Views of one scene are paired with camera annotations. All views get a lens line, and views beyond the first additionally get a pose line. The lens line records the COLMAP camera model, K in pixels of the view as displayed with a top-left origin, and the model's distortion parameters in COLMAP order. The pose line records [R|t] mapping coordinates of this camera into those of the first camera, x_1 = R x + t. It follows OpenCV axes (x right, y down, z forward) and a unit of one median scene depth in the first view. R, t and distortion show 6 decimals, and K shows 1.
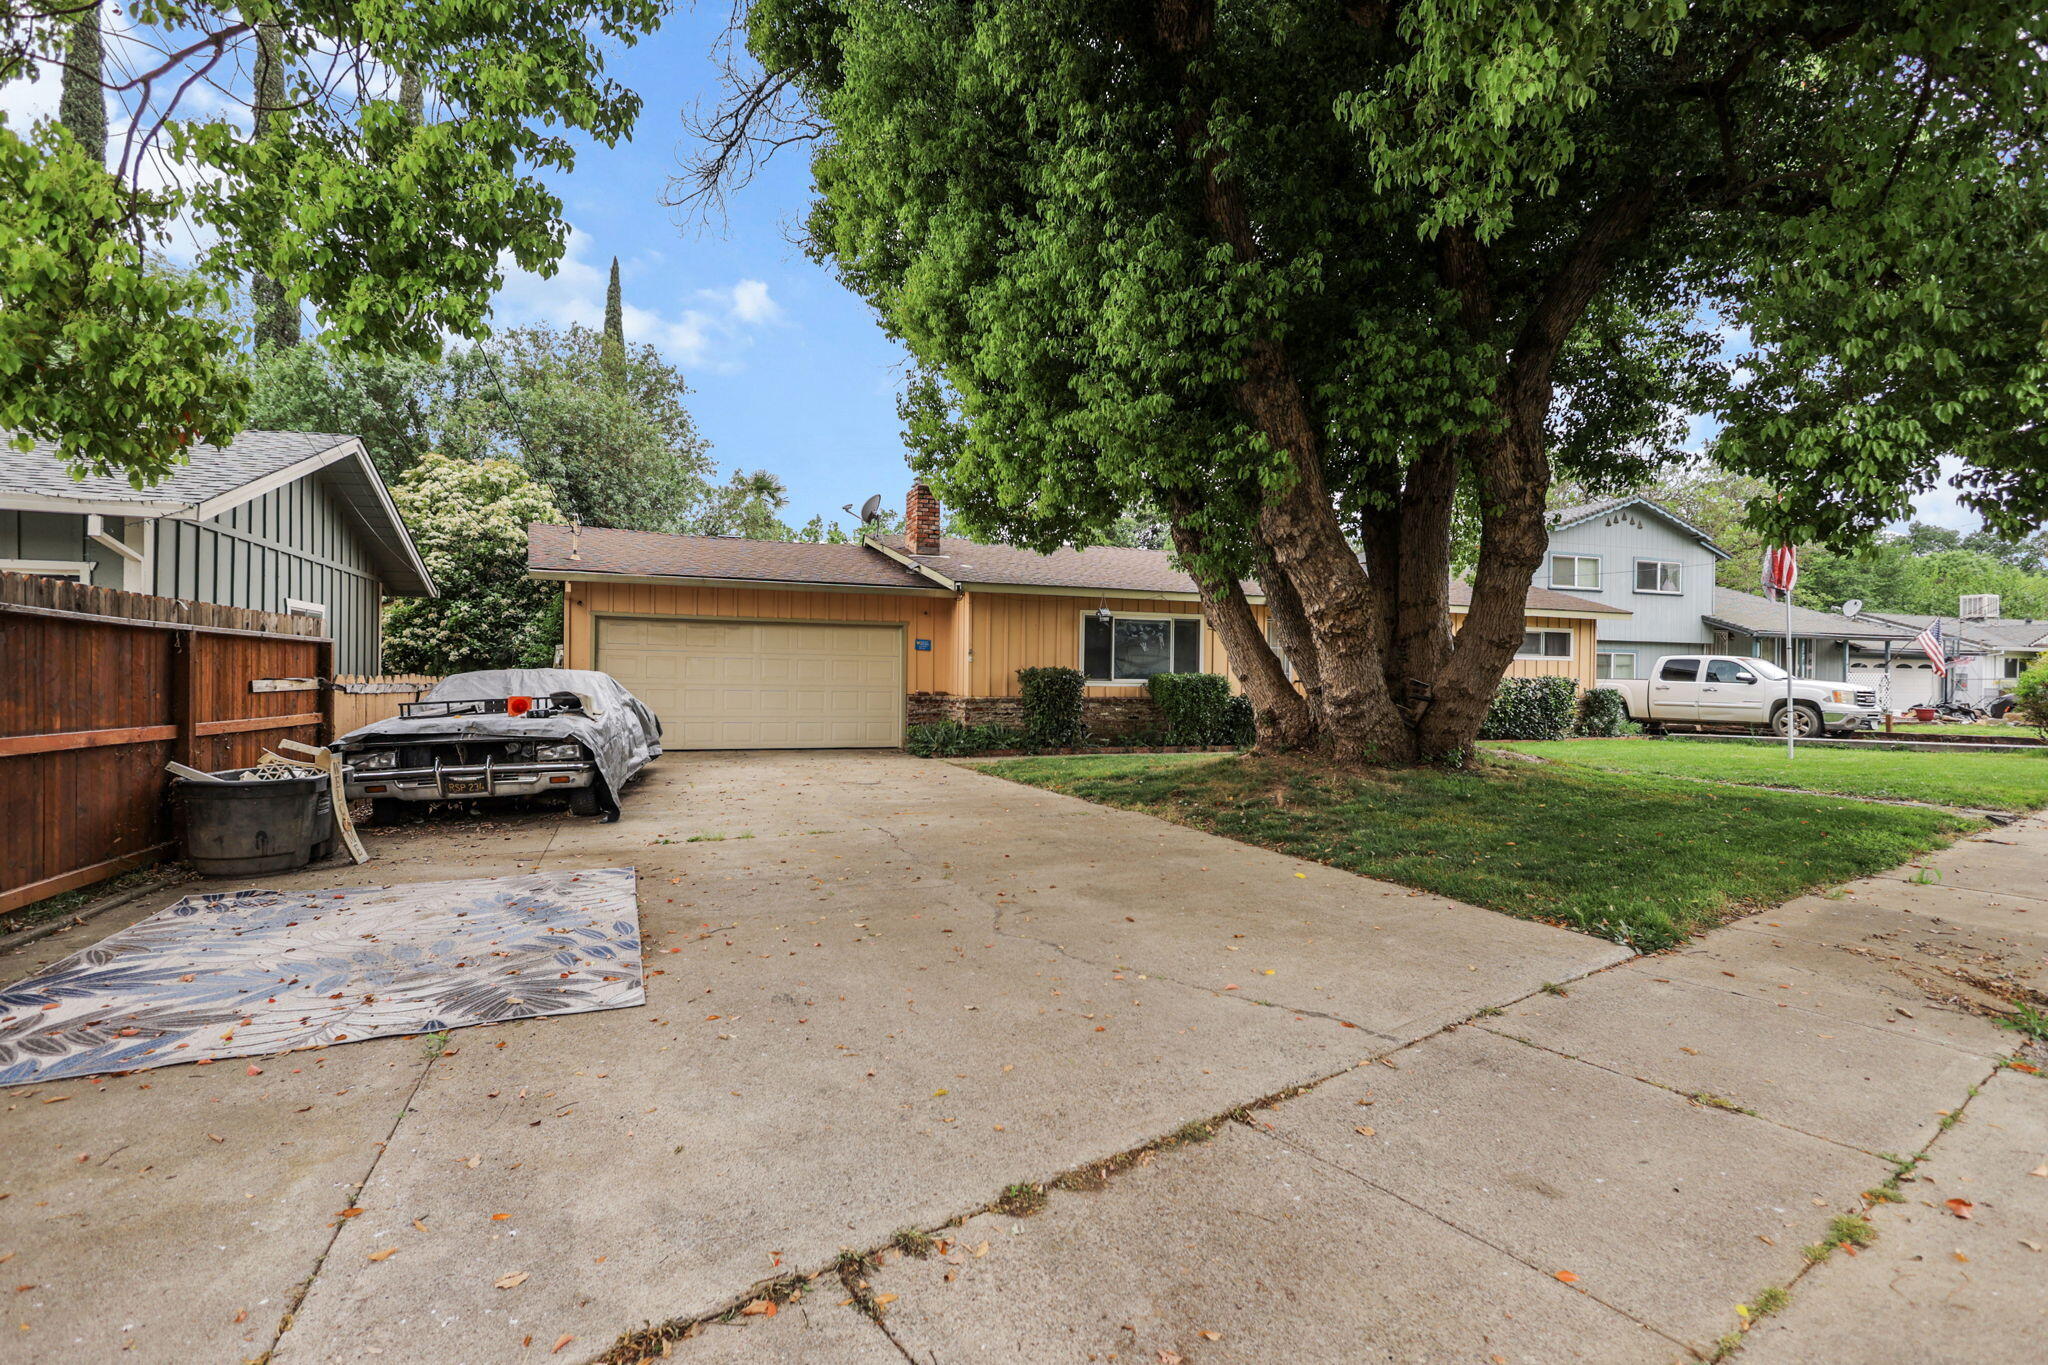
lens RADIAL K [[956.4, 0, 1014.0], [0, 956.4, 669.7], [0, 0, 1]] dist [-0.000726, 0.000132]
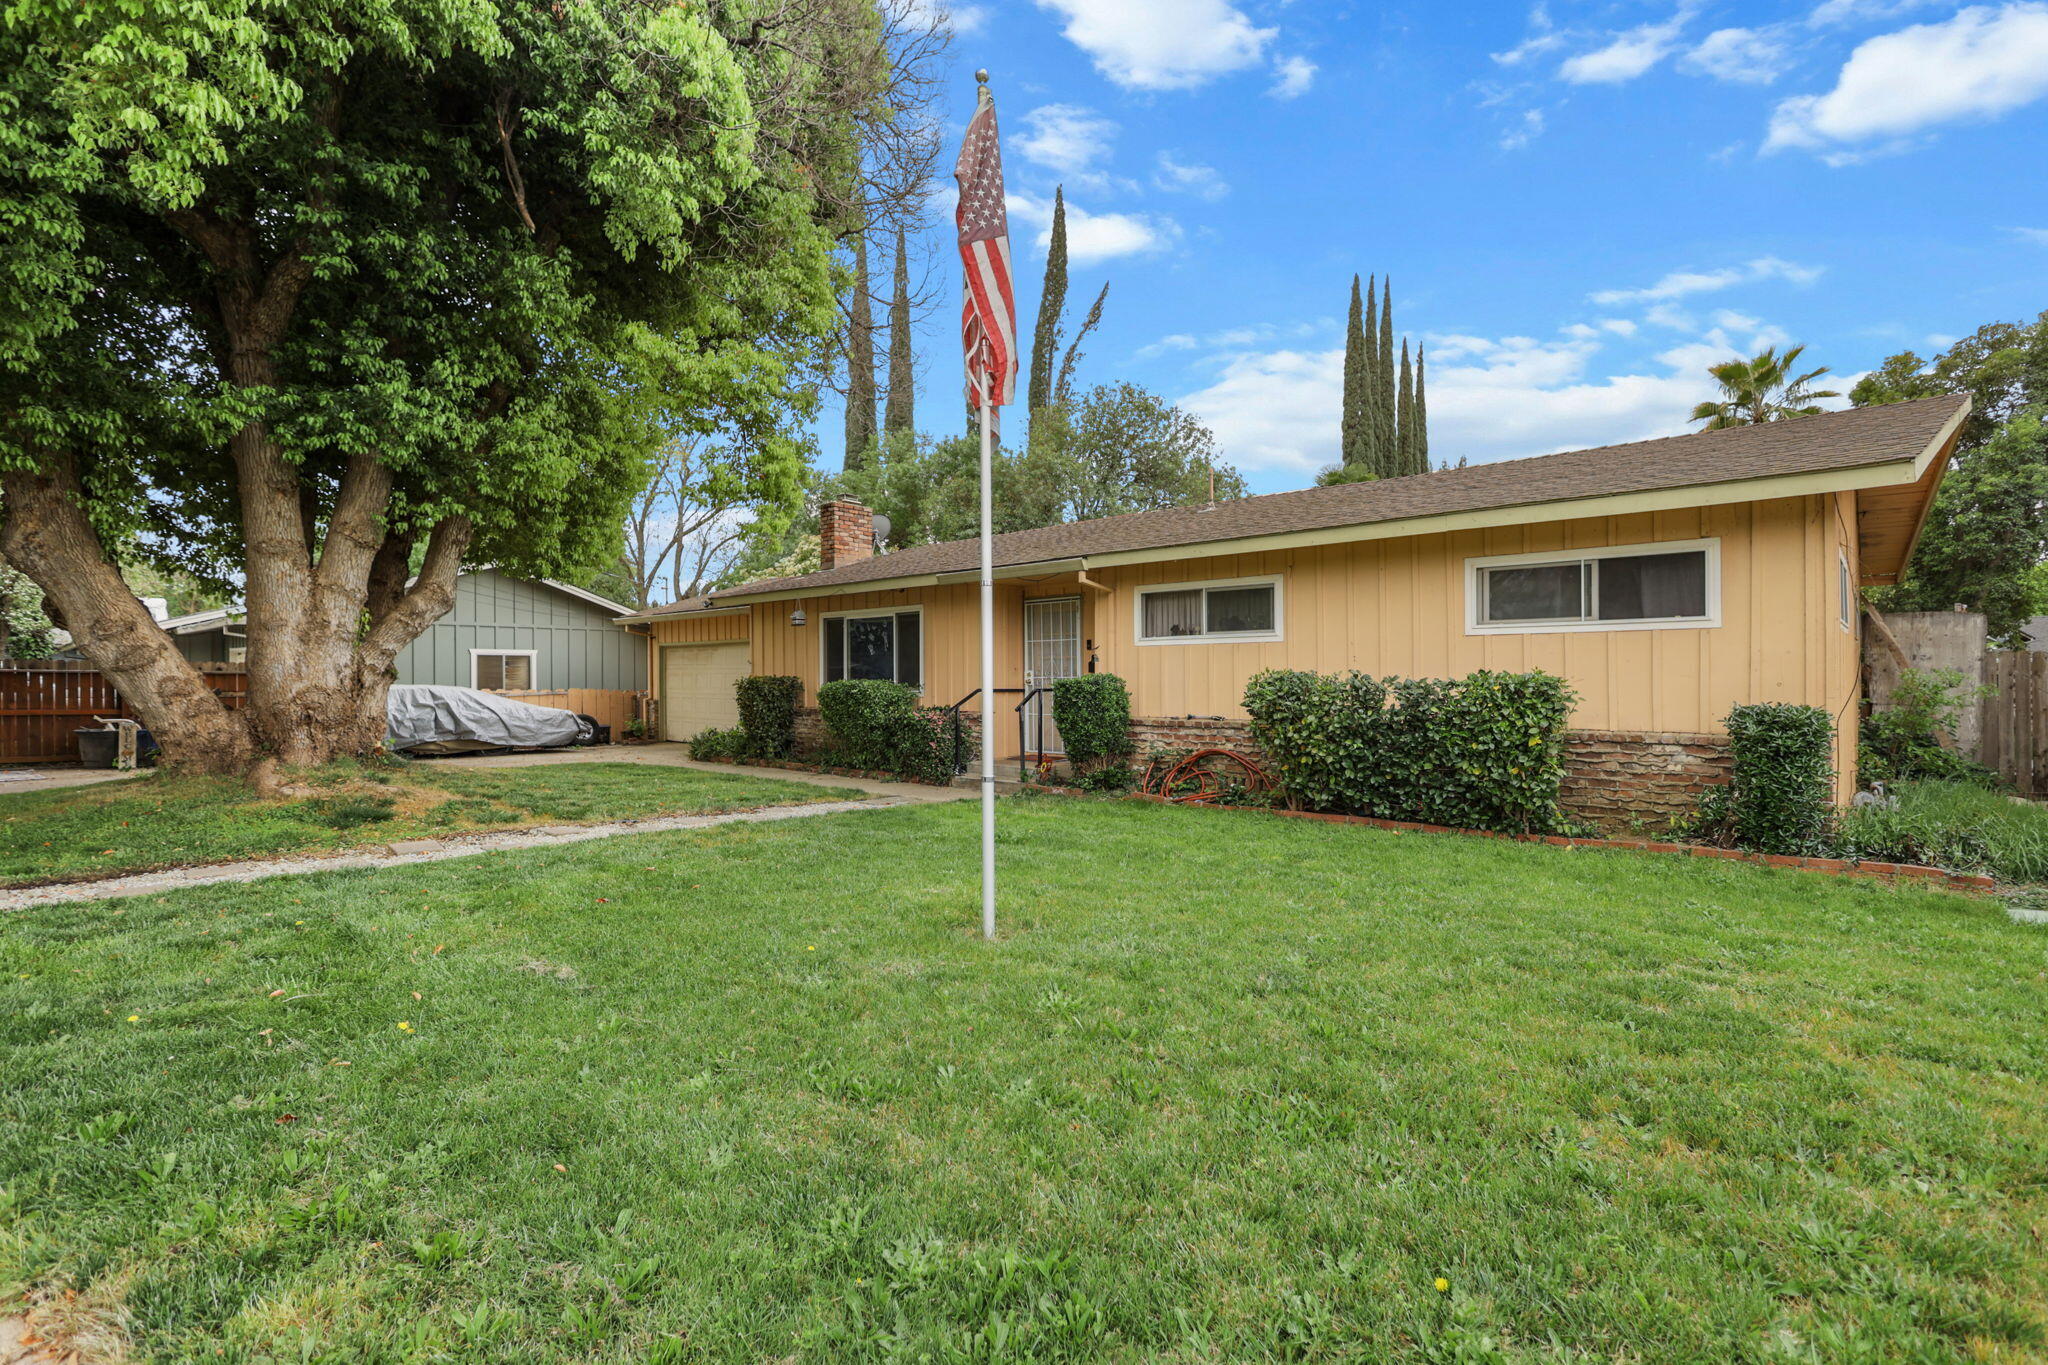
lens RADIAL K [[938.4, 0, 1032.2], [0, 938.4, 685.1], [0, 0, 1]] dist [0.000417, 0.000030]
pose [[0.464617, -0.008165, -0.885474, 0.945580], [0.013939, 0.999901, -0.001906, 0.011195], [0.885402, -0.011457, 0.464684, 0.745208]]
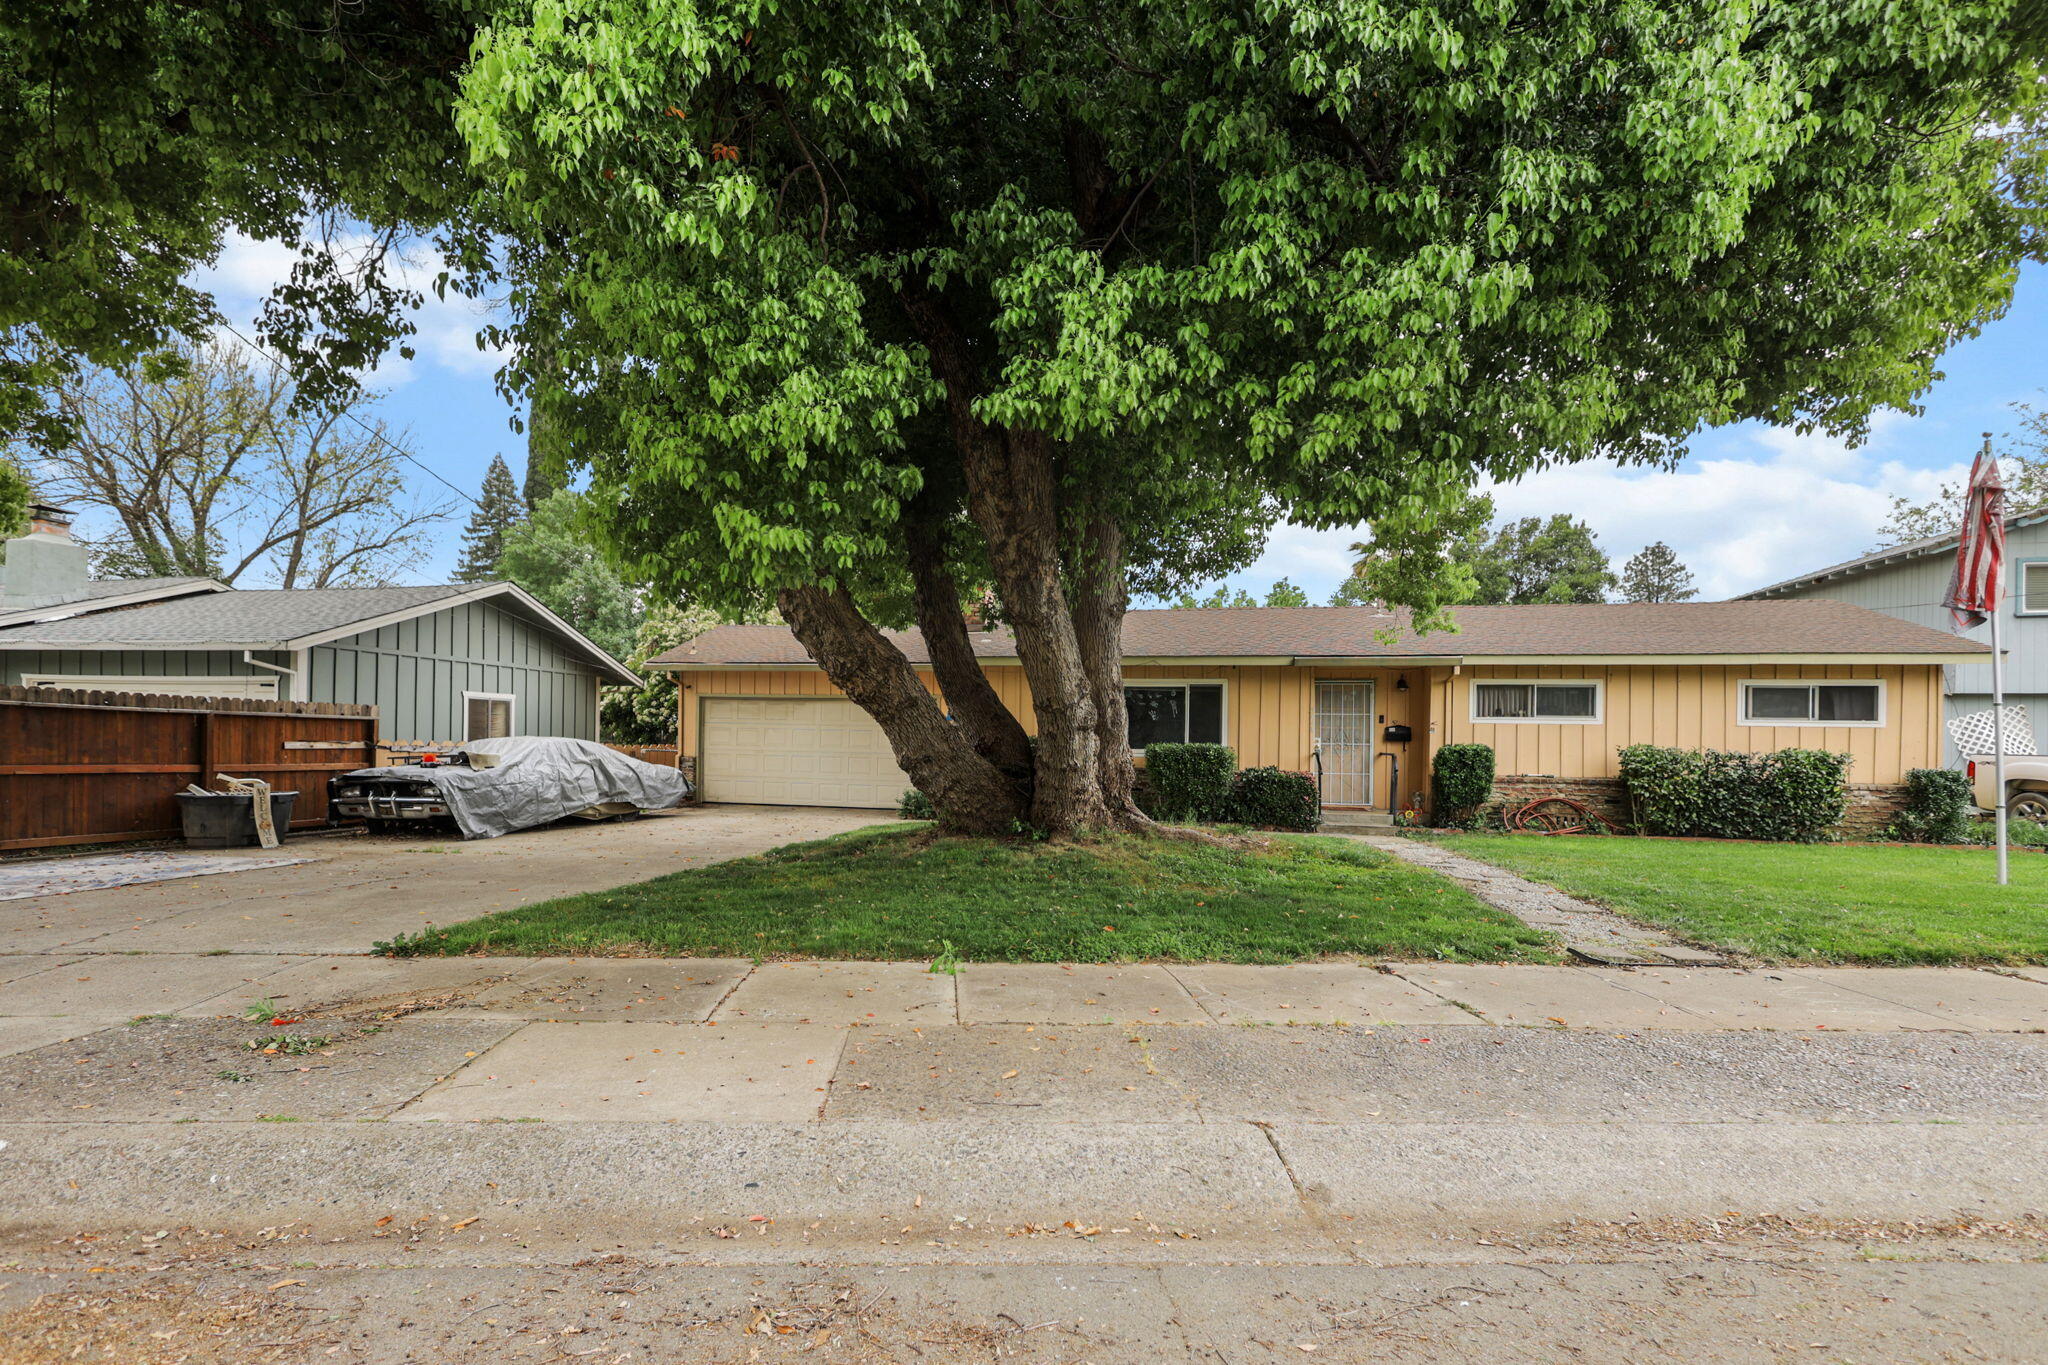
lens RADIAL K [[977.1, 0, 962.2], [0, 977.1, 741.0], [0, 0, 1]] dist [-0.000774, 0.000032]
pose [[0.833306, 0.001619, -0.552810, 0.517417], [-0.002861, 0.999995, -0.001385, 0.003512], [0.552805, 0.002736, 0.833306, 0.088664]]
